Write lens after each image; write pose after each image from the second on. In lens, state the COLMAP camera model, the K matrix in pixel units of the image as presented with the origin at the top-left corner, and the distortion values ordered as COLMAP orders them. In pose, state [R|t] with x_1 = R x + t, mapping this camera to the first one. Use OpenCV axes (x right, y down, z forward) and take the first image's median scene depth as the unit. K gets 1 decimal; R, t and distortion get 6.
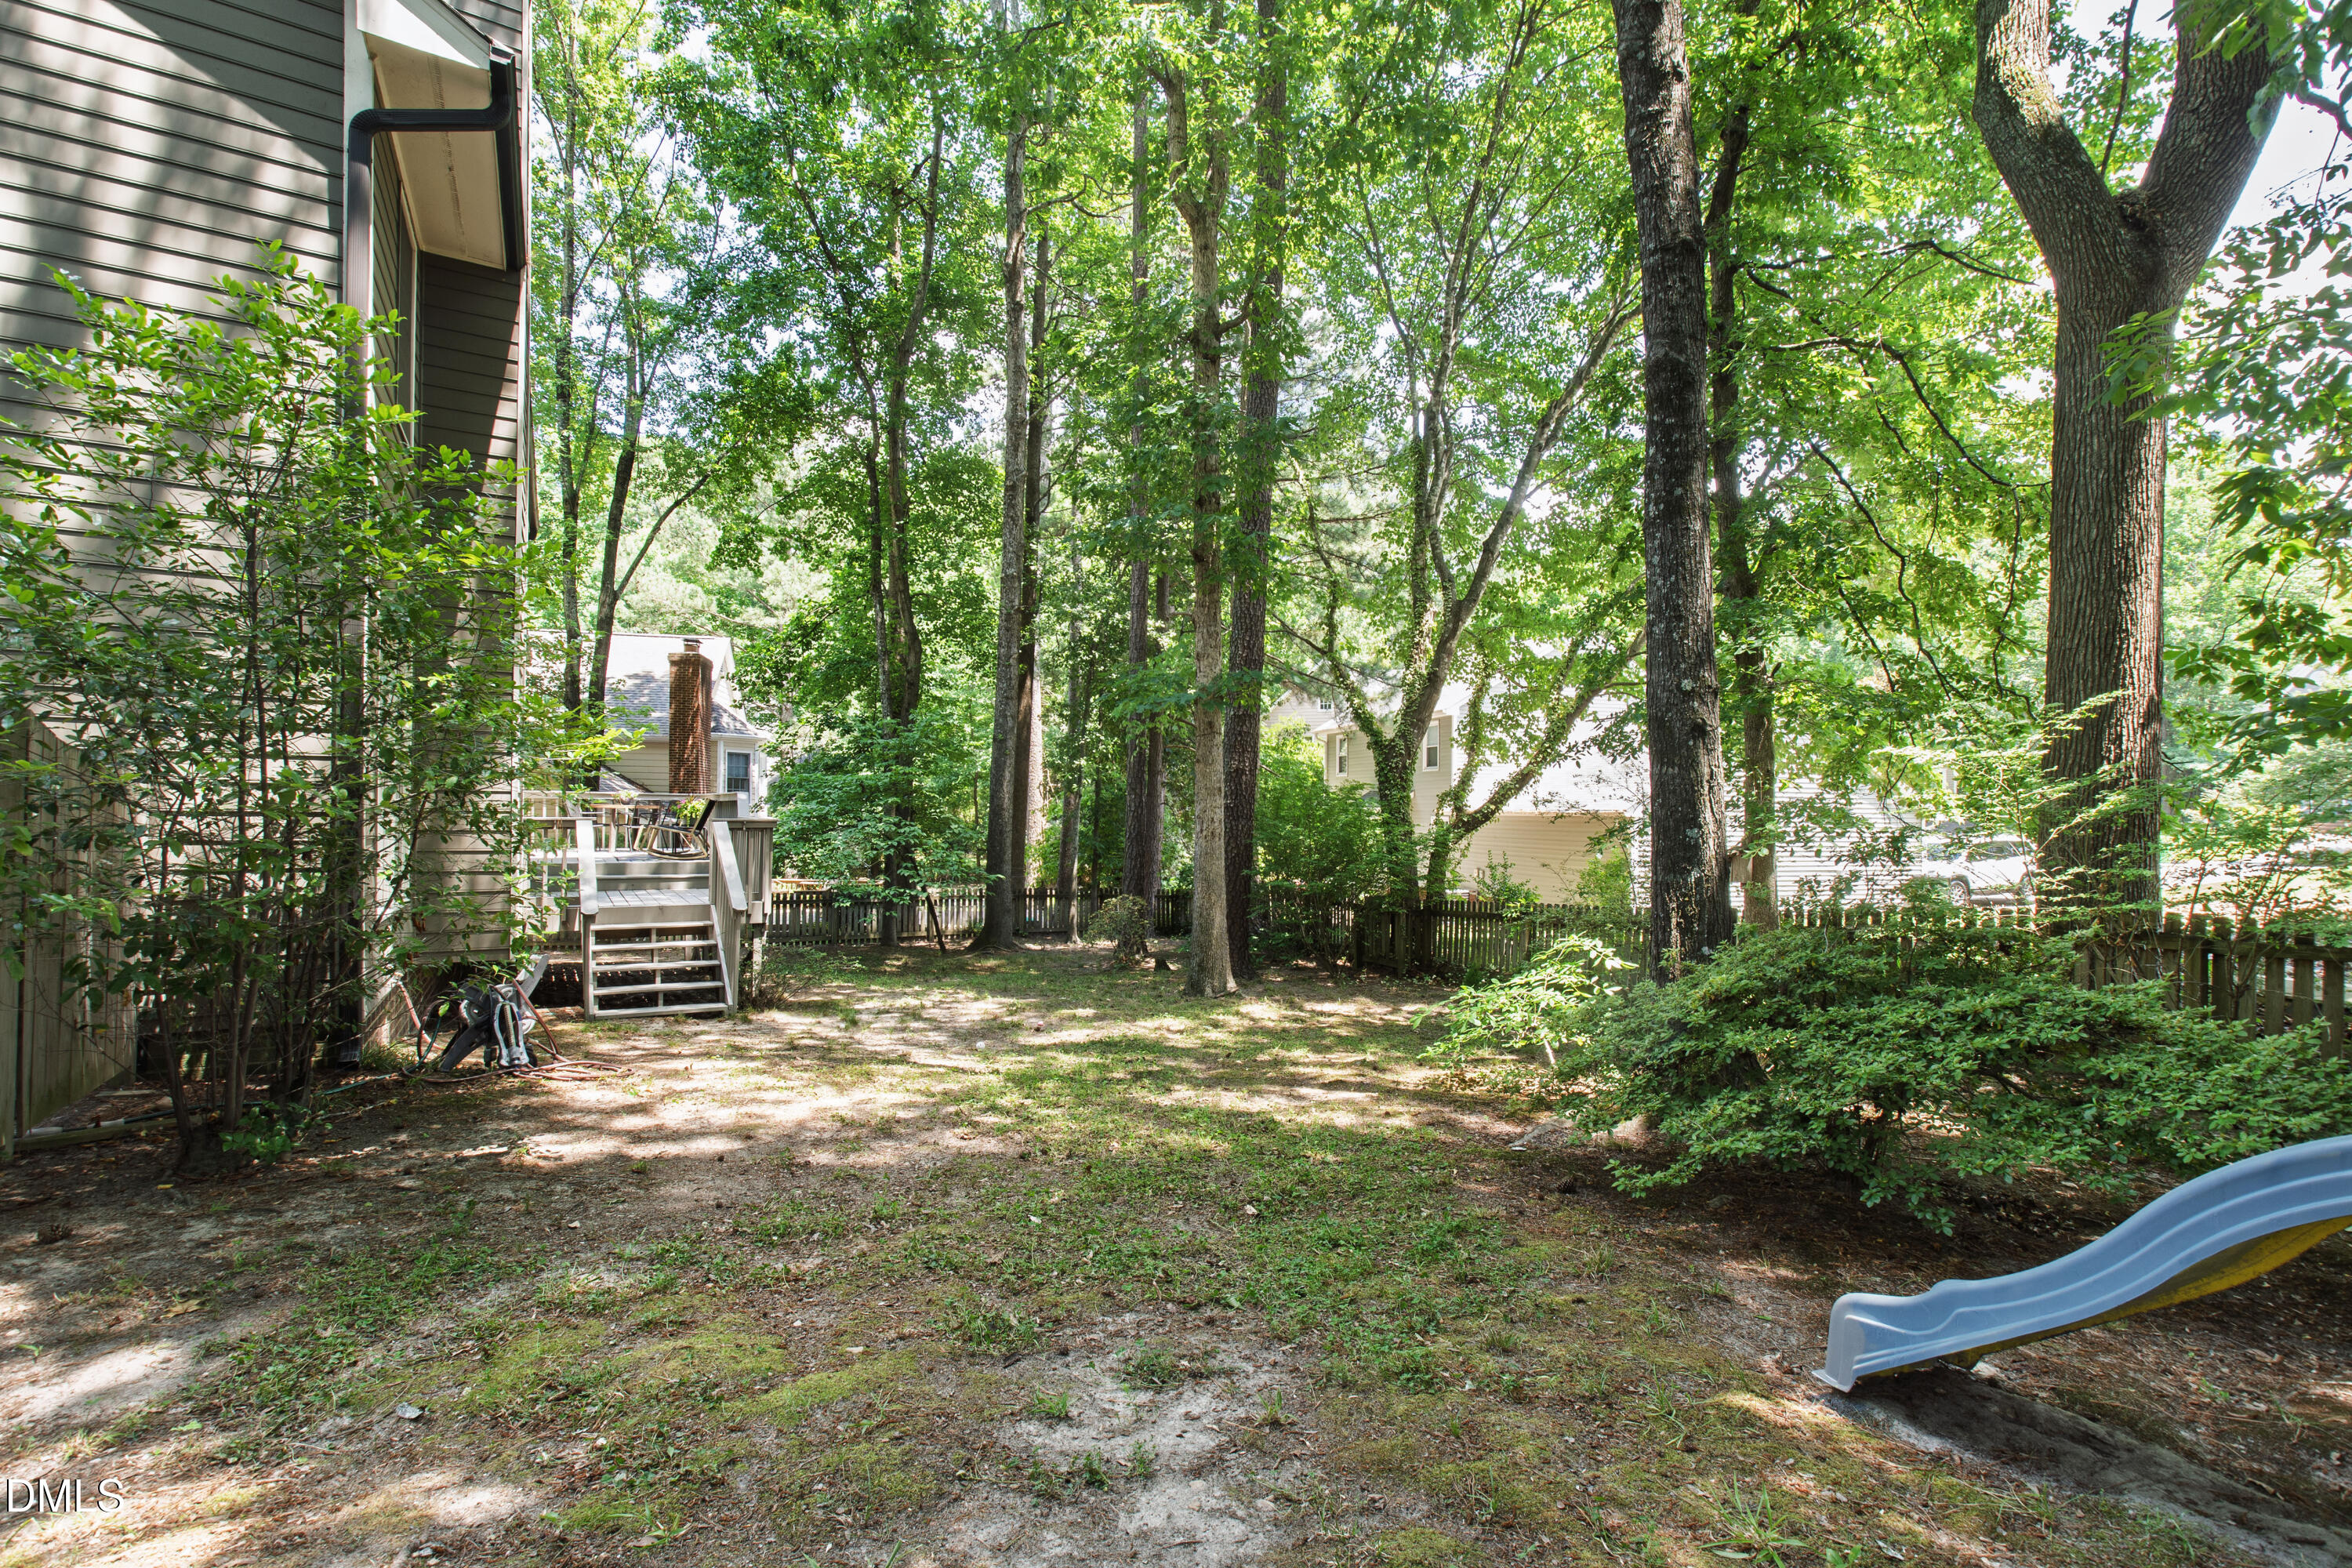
lens RADIAL K [[1071.7, 0, 1137.5], [0, 1071.7, 824.0], [0, 0, 1]] dist [-0.001540, -0.000002]
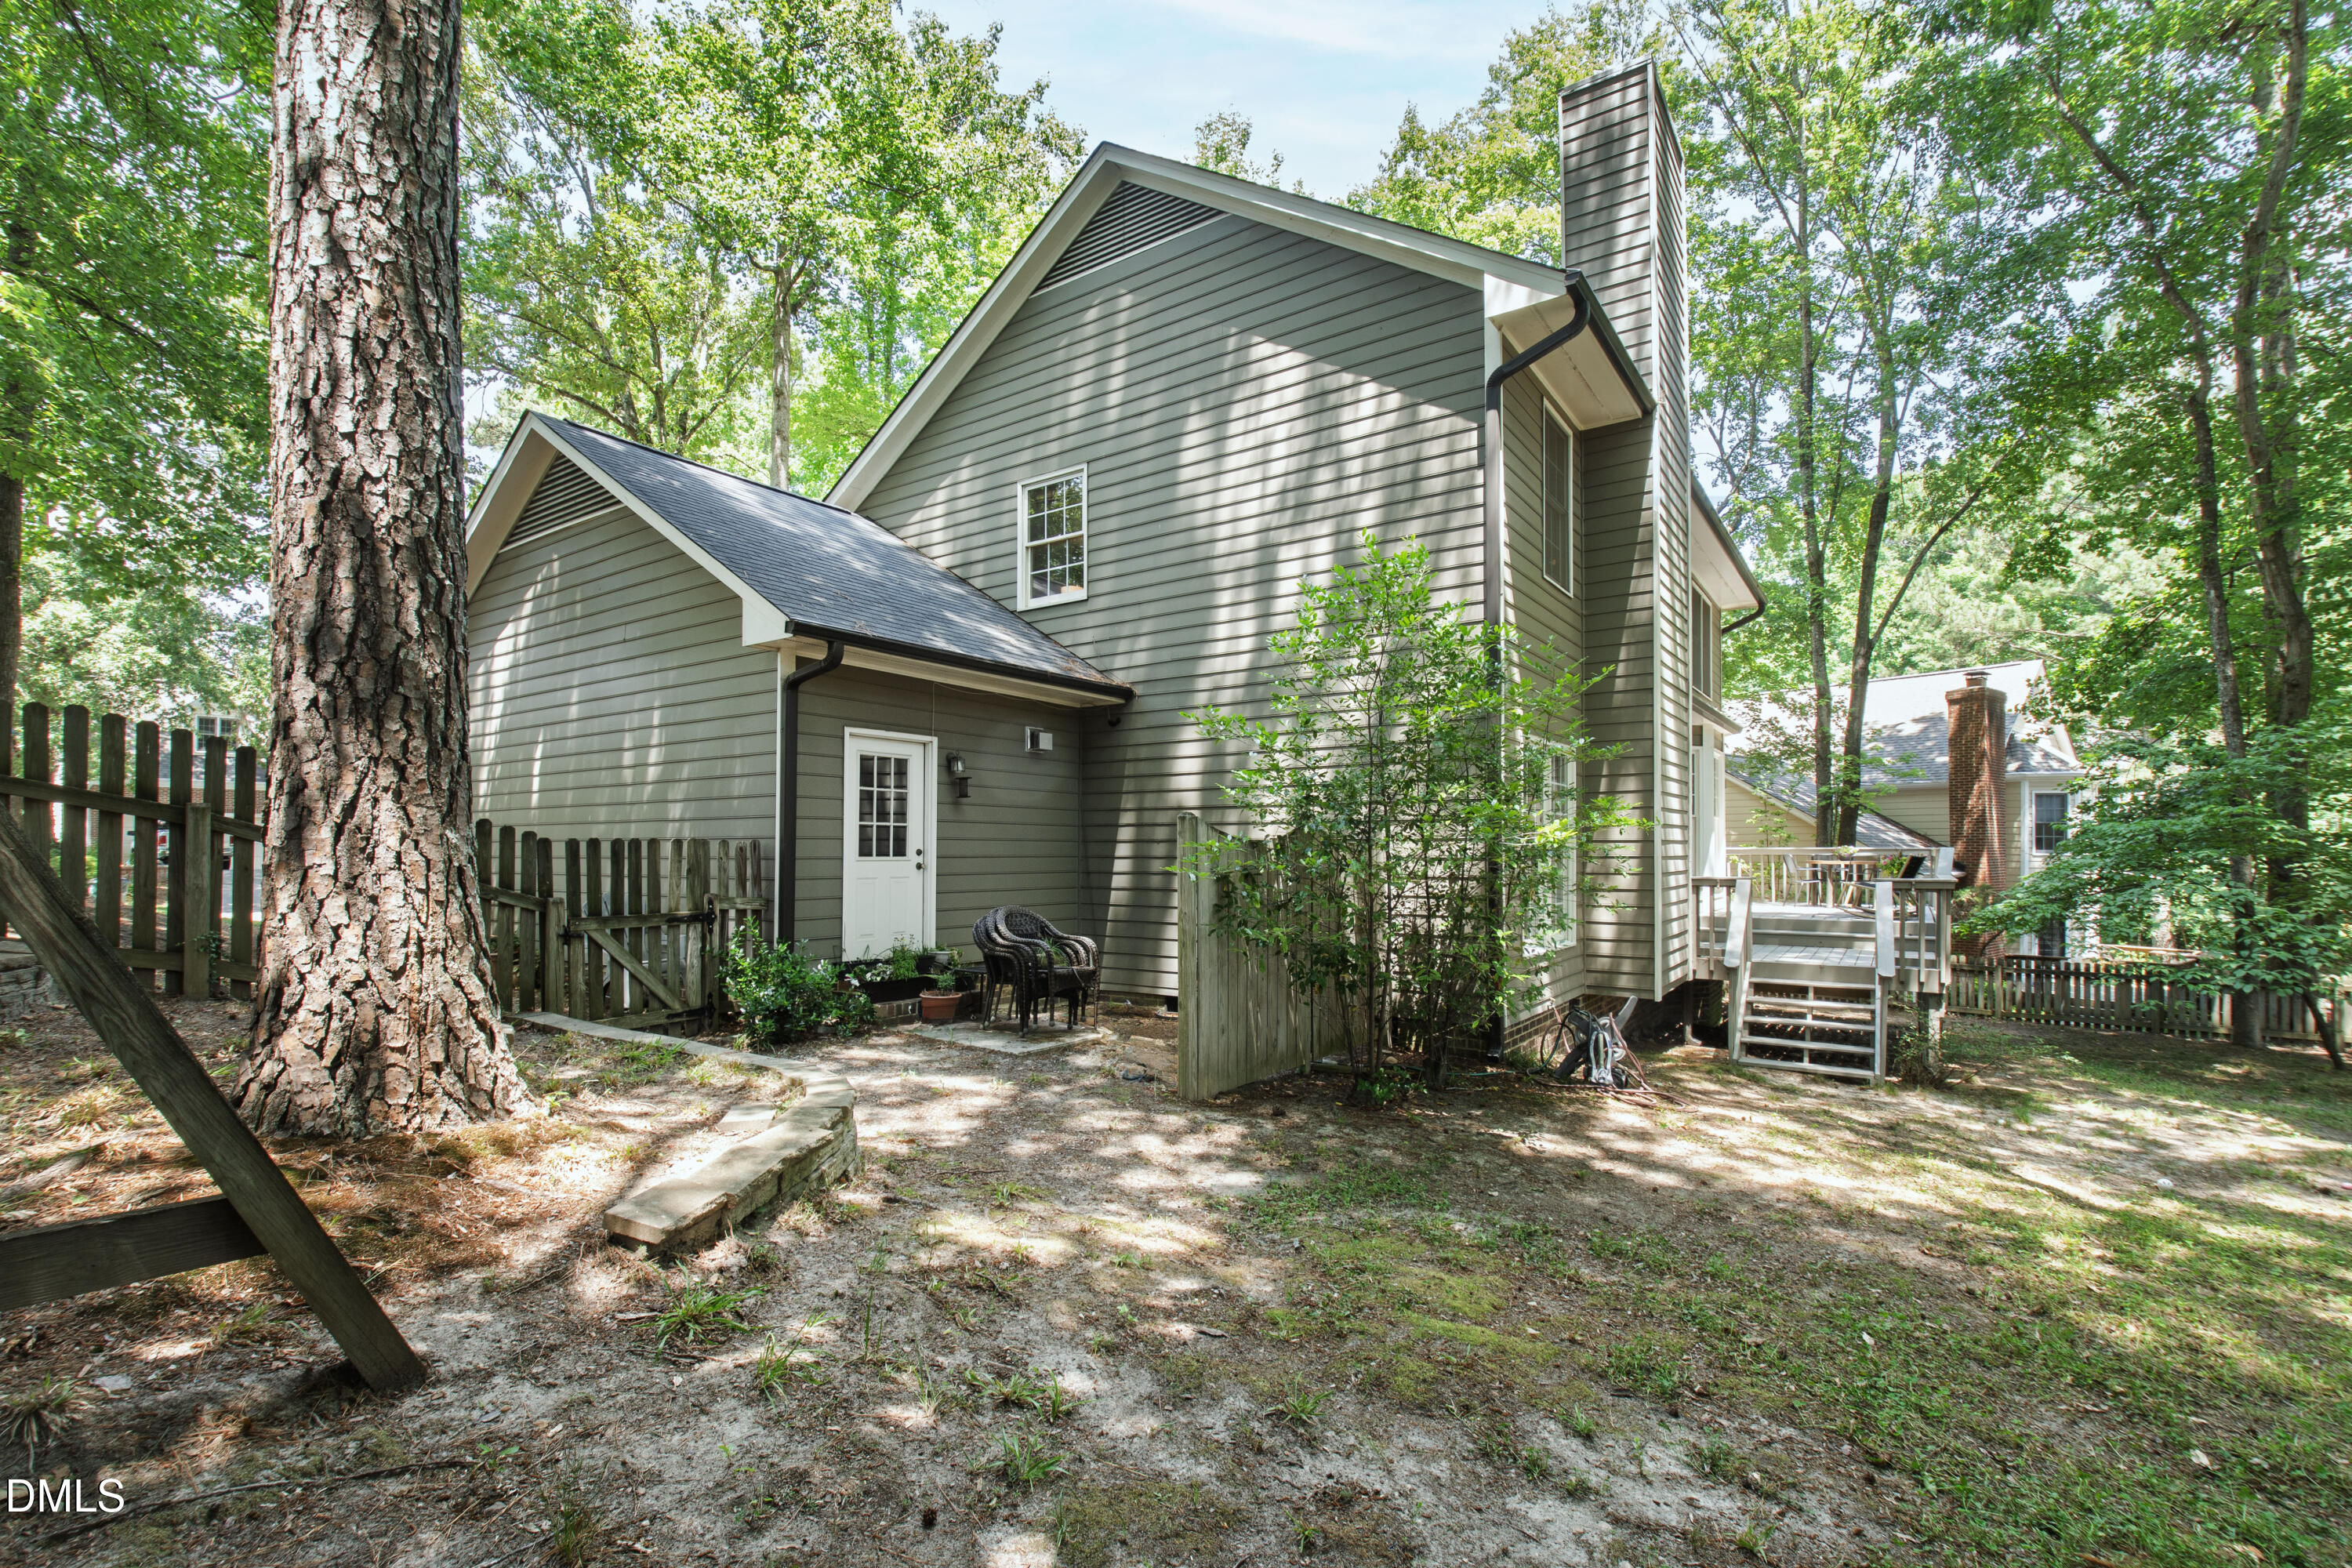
lens RADIAL K [[1029.7, 0, 1135.5], [0, 1029.7, 861.3], [0, 0, 1]] dist [-0.000844, 0.000185]
pose [[0.391652, -0.003845, -0.920105, 0.302956], [-0.003412, 0.999978, -0.005631, -0.020258], [0.920107, 0.005345, 0.391631, 0.050982]]
